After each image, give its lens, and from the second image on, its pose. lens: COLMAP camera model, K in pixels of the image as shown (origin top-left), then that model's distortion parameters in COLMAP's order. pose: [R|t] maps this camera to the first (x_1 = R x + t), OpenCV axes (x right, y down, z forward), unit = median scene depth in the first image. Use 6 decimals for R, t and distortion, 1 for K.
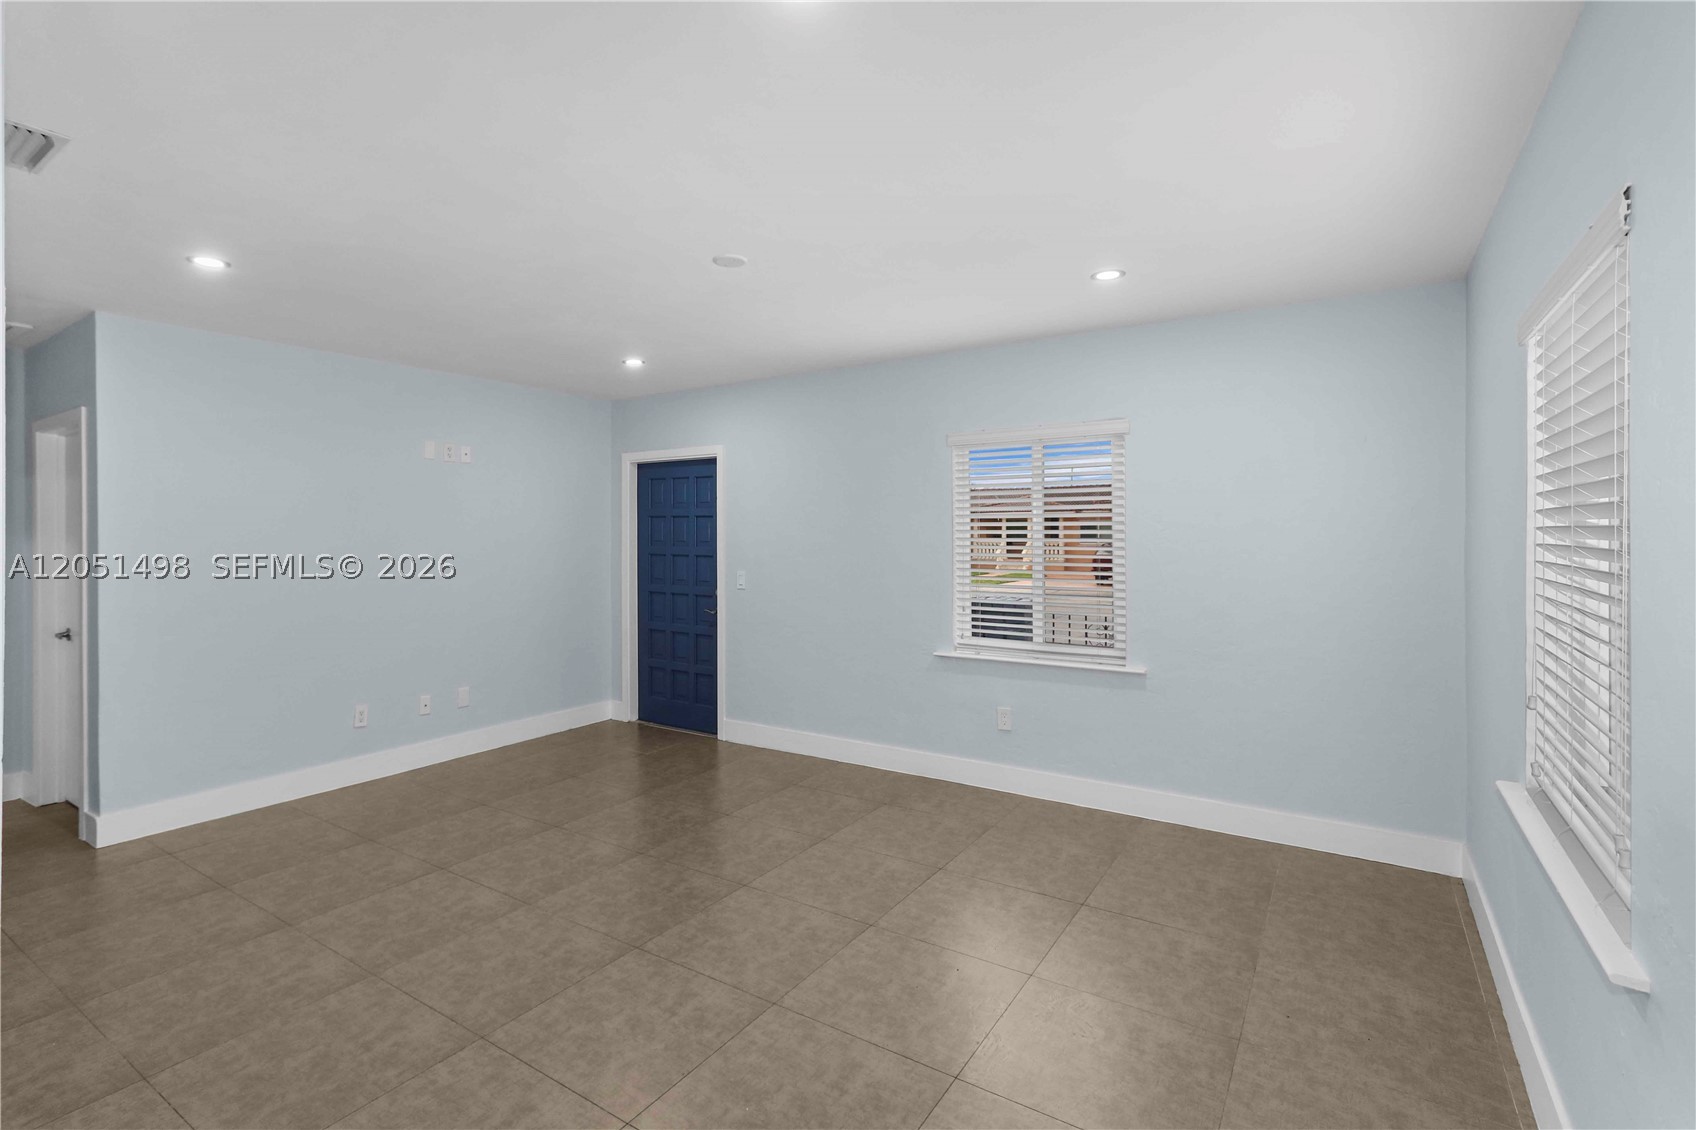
lens RADIAL K [[789.7, 0, 800.6], [0, 789.7, 546.6], [0, 0, 1]] dist [0.011030, 0.000320]
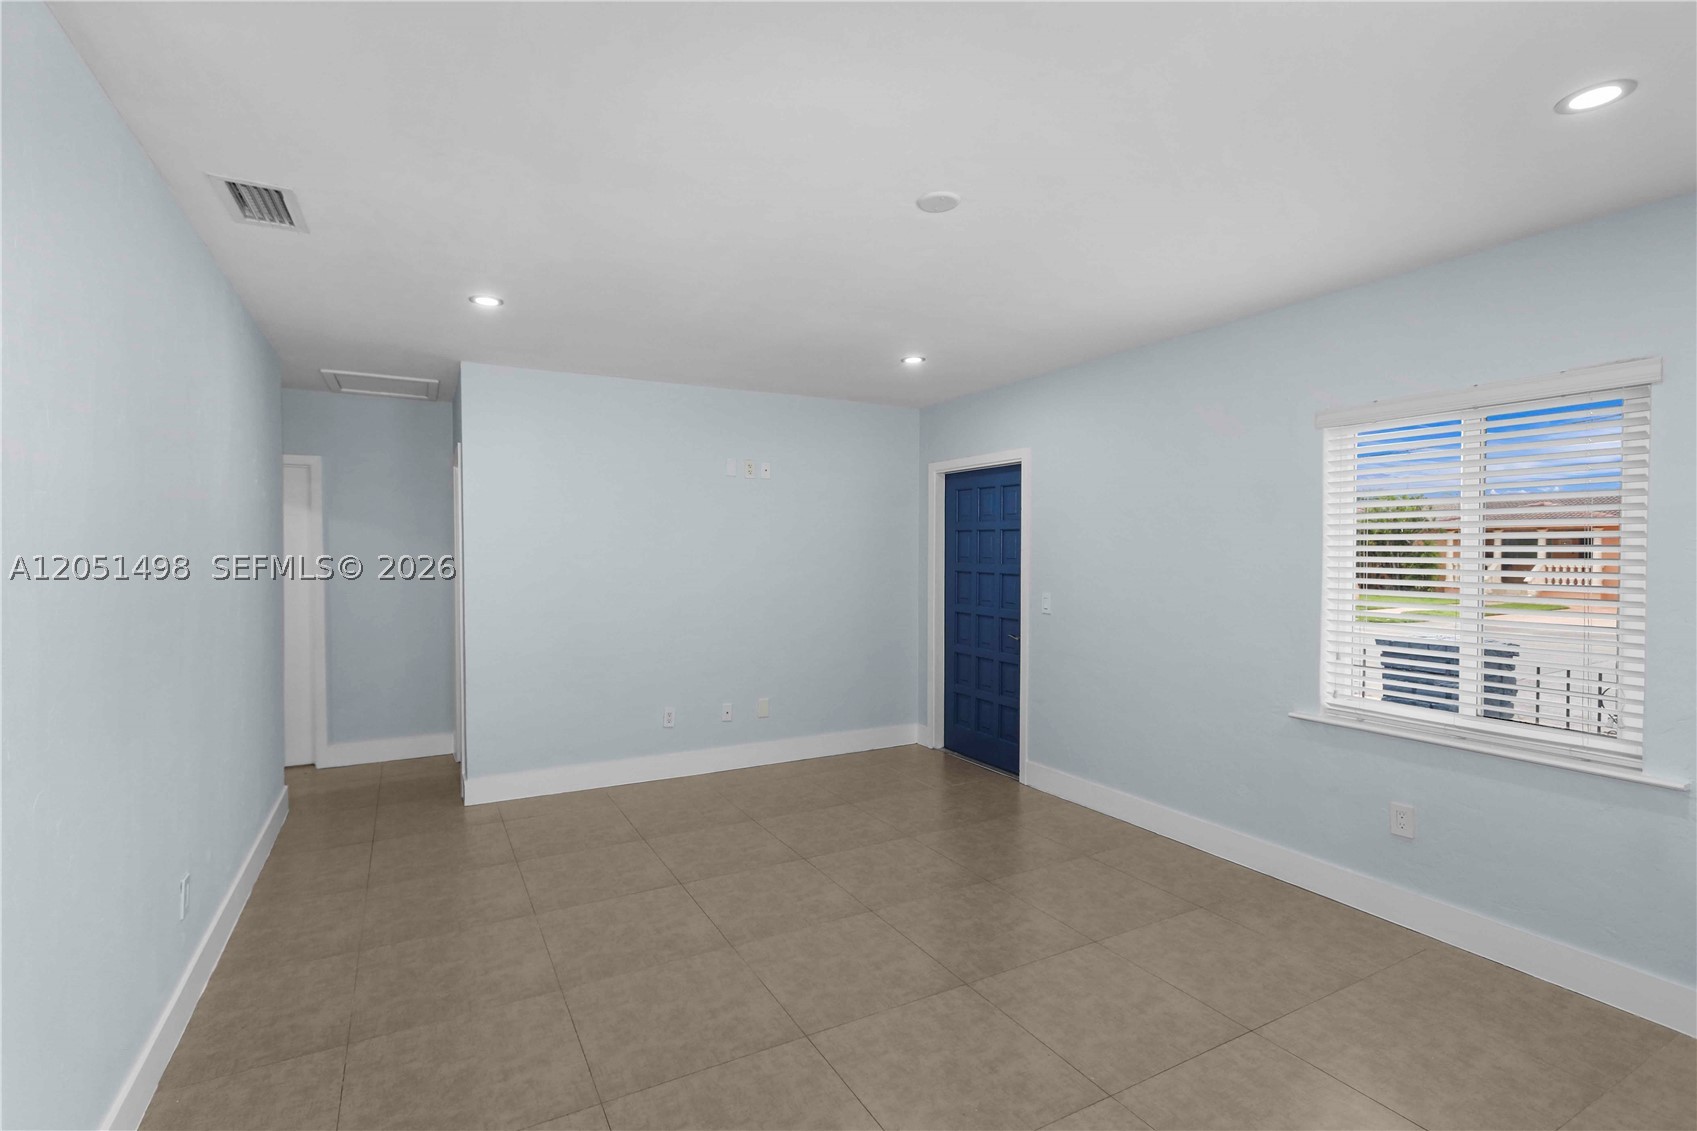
lens RADIAL K [[783.9, 0, 809.7], [0, 783.9, 555.2], [0, 0, 1]] dist [0.013604, 0.000494]
pose [[0.892747, 0.010960, -0.450425, 0.072848], [-0.014812, 0.999878, -0.005027, -0.001931], [0.450315, 0.011159, 0.892800, 0.102760]]
